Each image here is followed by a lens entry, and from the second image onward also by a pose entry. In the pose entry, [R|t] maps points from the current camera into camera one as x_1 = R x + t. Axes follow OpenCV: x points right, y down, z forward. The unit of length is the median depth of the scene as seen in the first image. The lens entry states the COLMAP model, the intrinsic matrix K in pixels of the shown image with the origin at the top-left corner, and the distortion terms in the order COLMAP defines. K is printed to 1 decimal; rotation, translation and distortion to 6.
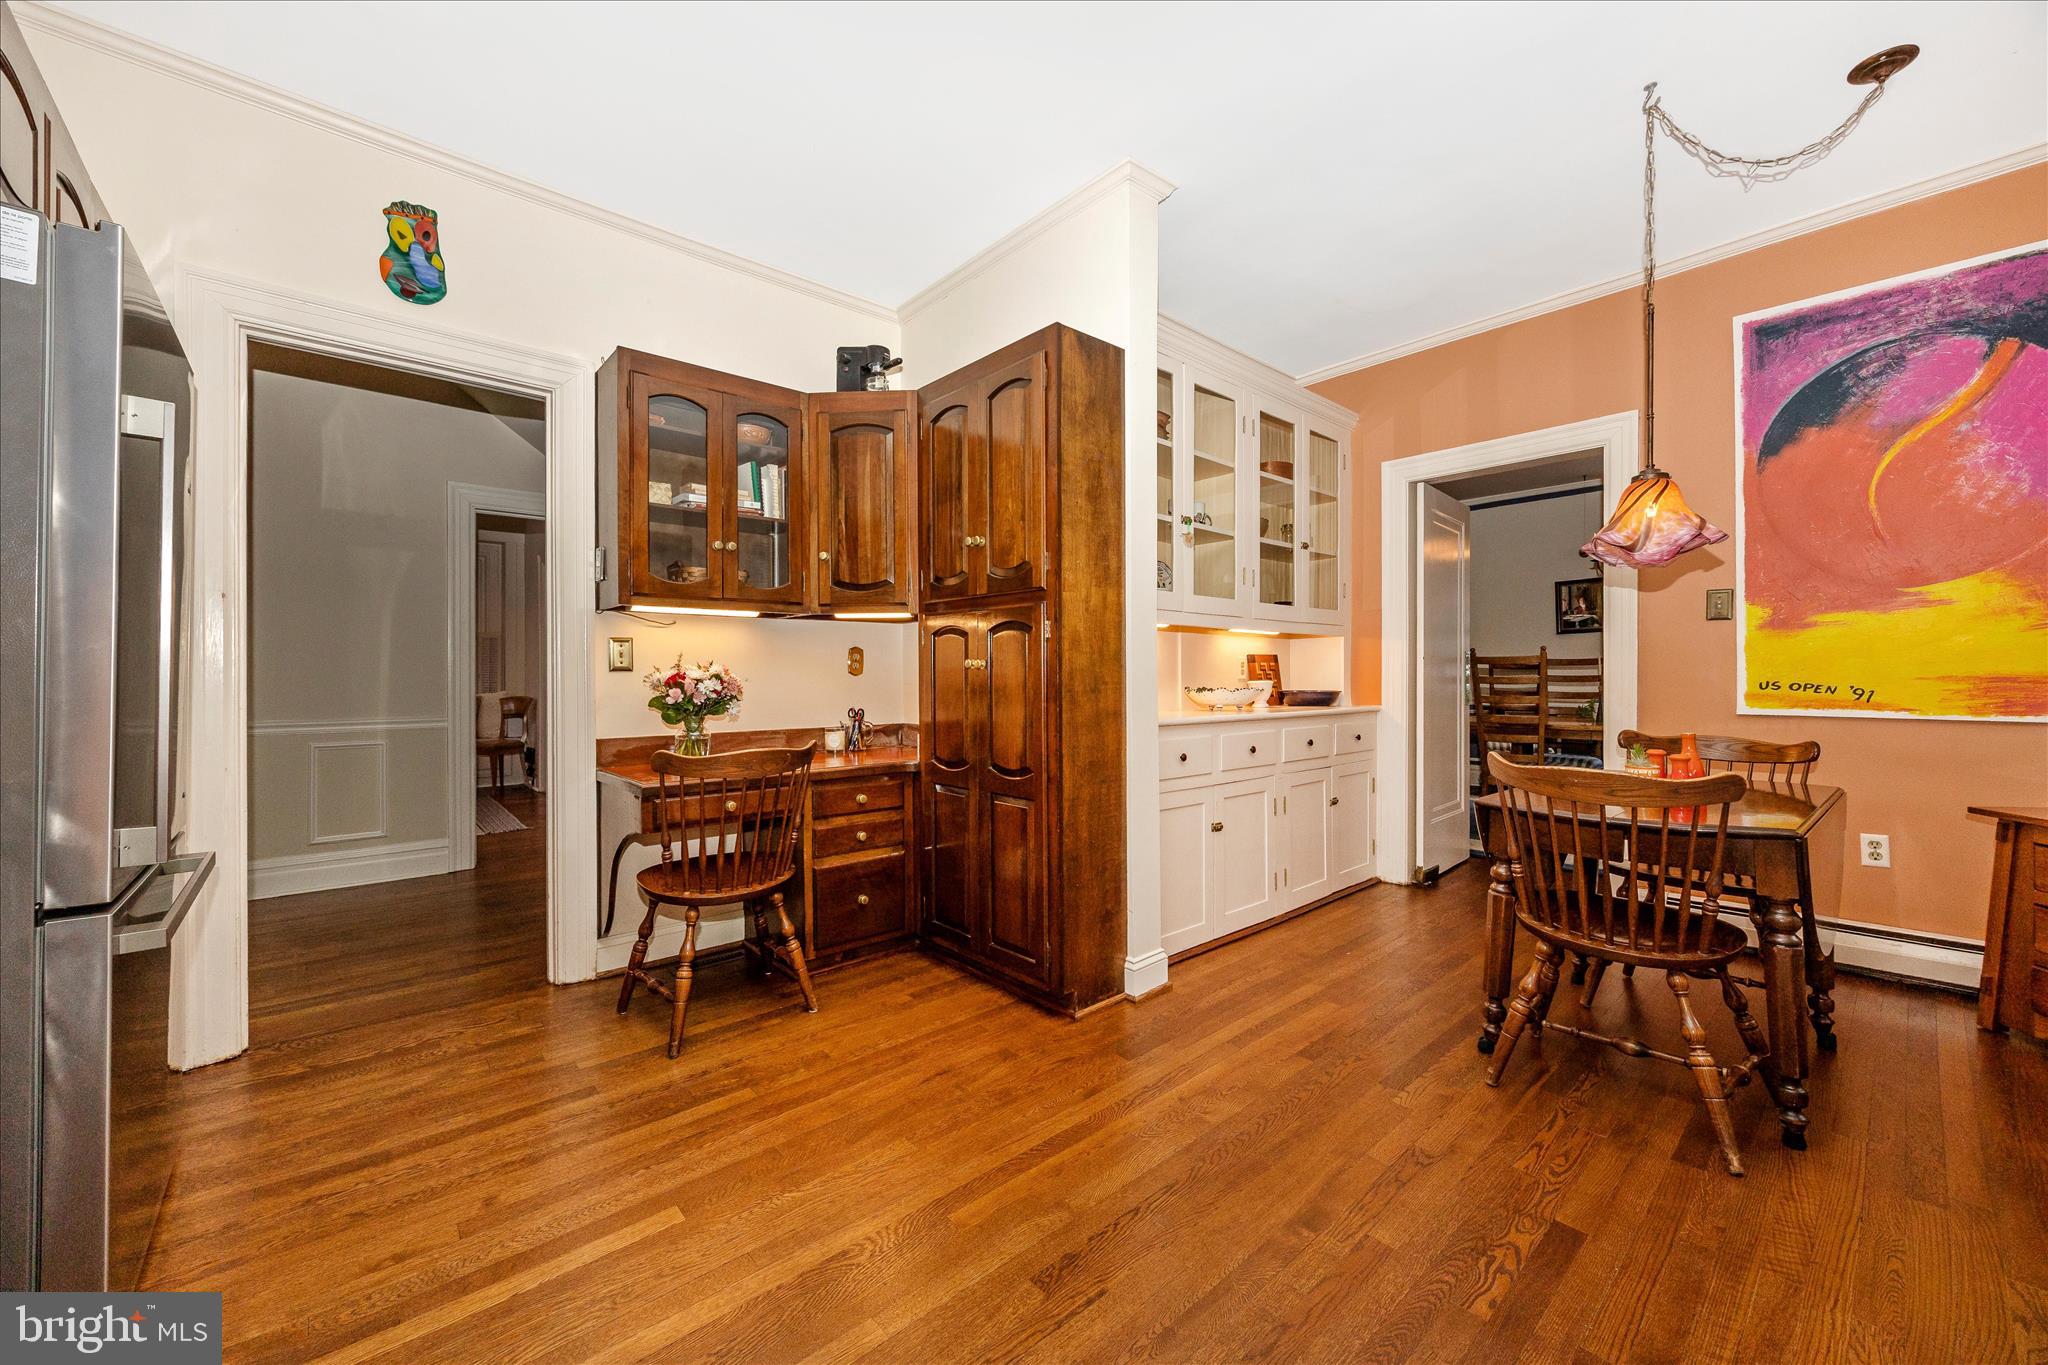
lens RADIAL K [[780.9, 0, 1024.7], [0, 780.9, 678.2], [0, 0, 1]] dist [-0.003710, -0.000247]
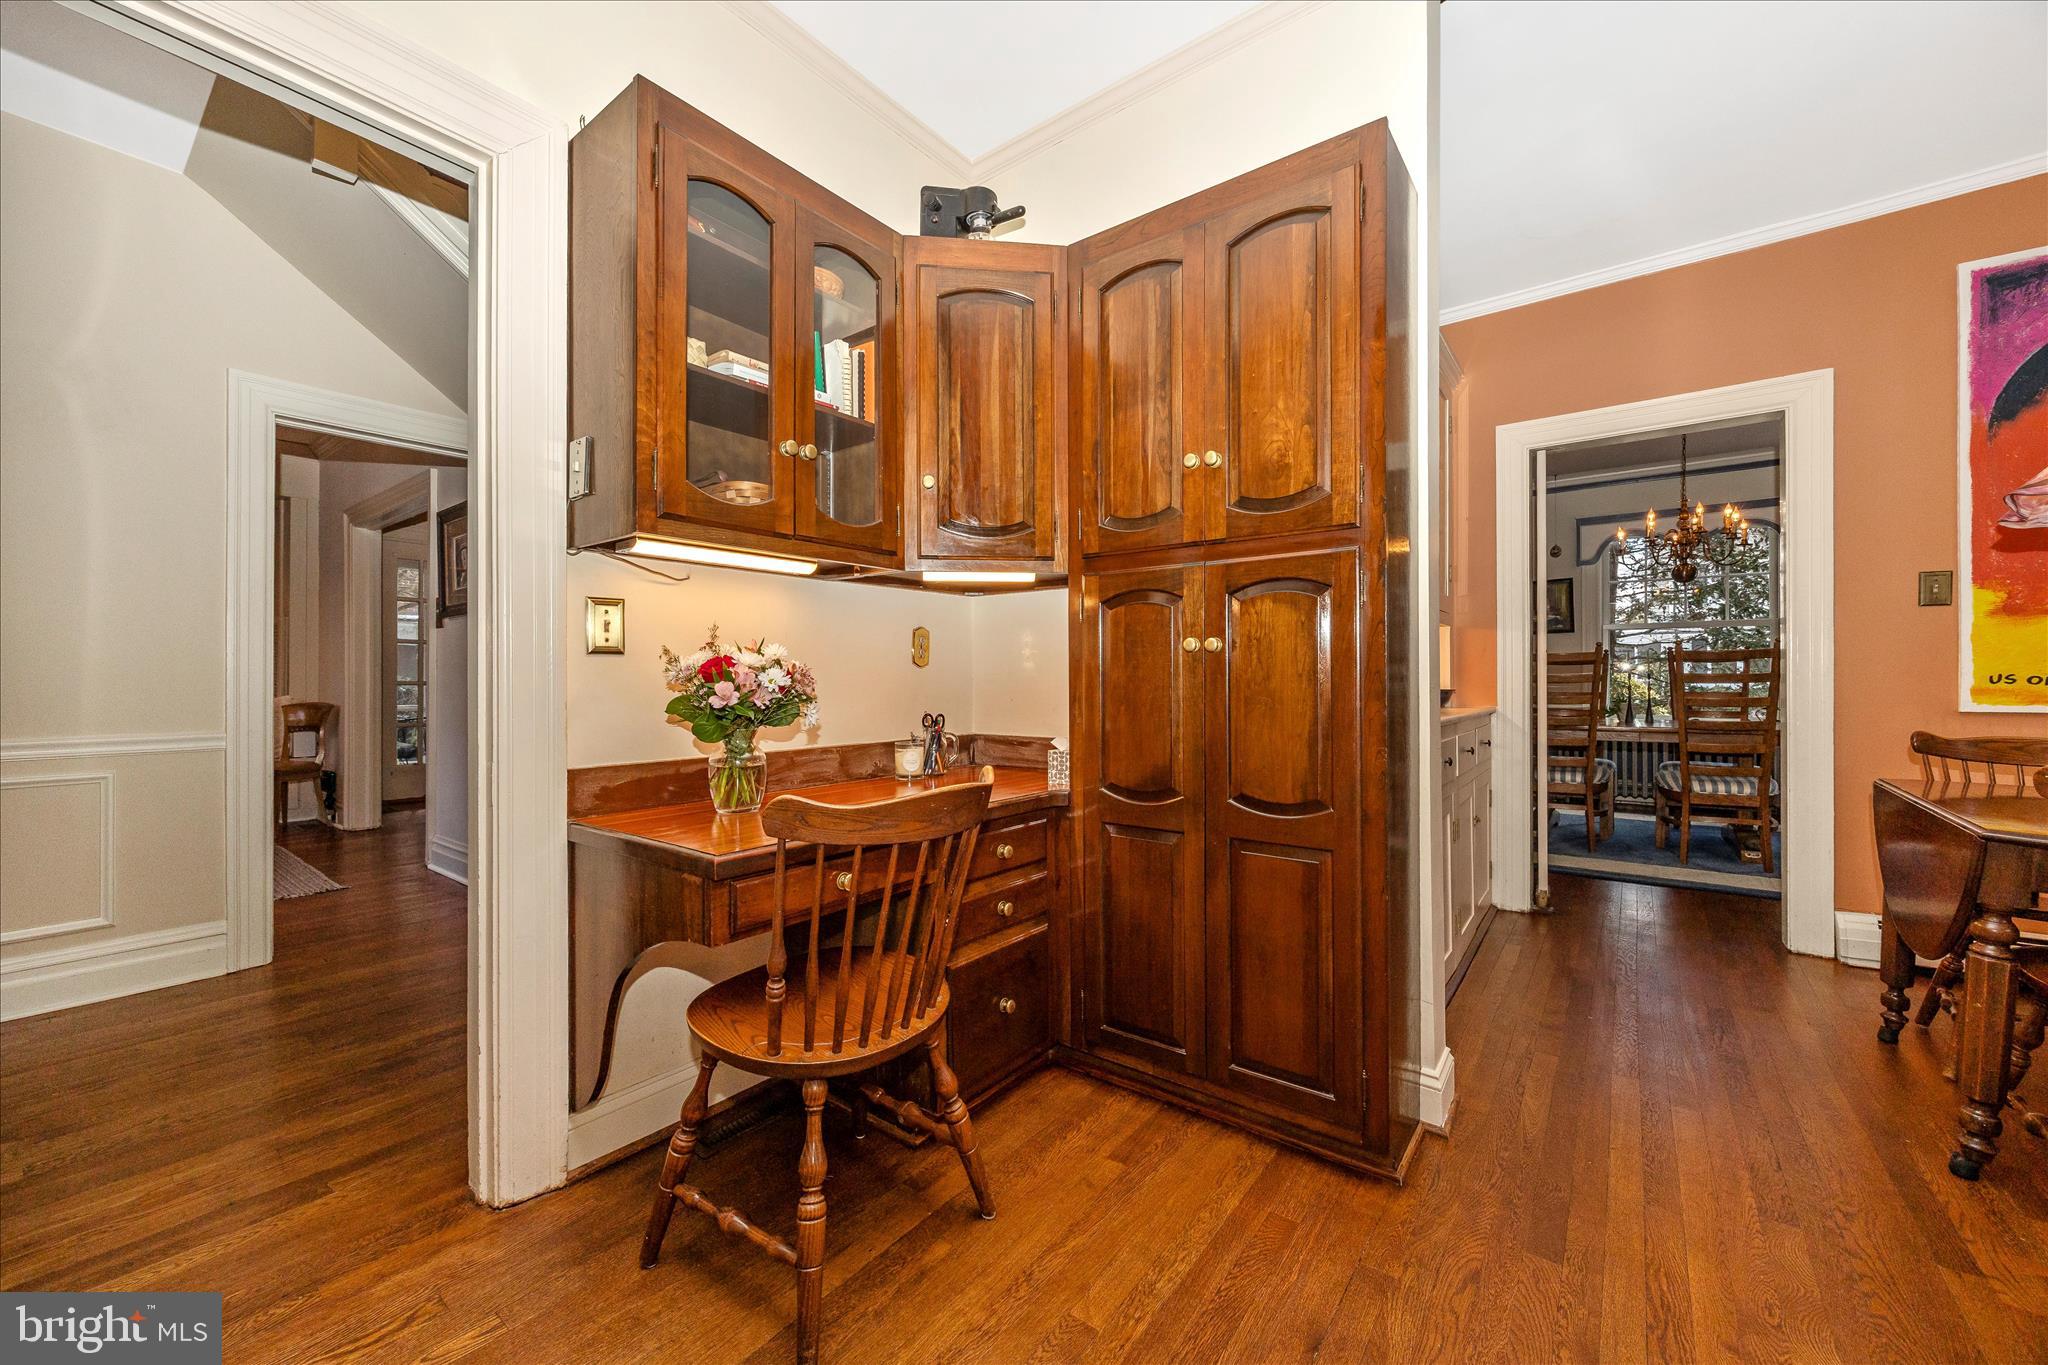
lens RADIAL K [[780.9, 0, 1024.2], [0, 780.9, 678.5], [0, 0, 1]] dist [-0.003710, -0.000247]
pose [[0.981231, 0.000426, 0.192837, -0.312780], [0.000706, 0.999983, -0.005801, 0.013321], [-0.192837, 0.005828, 0.981214, 0.348094]]
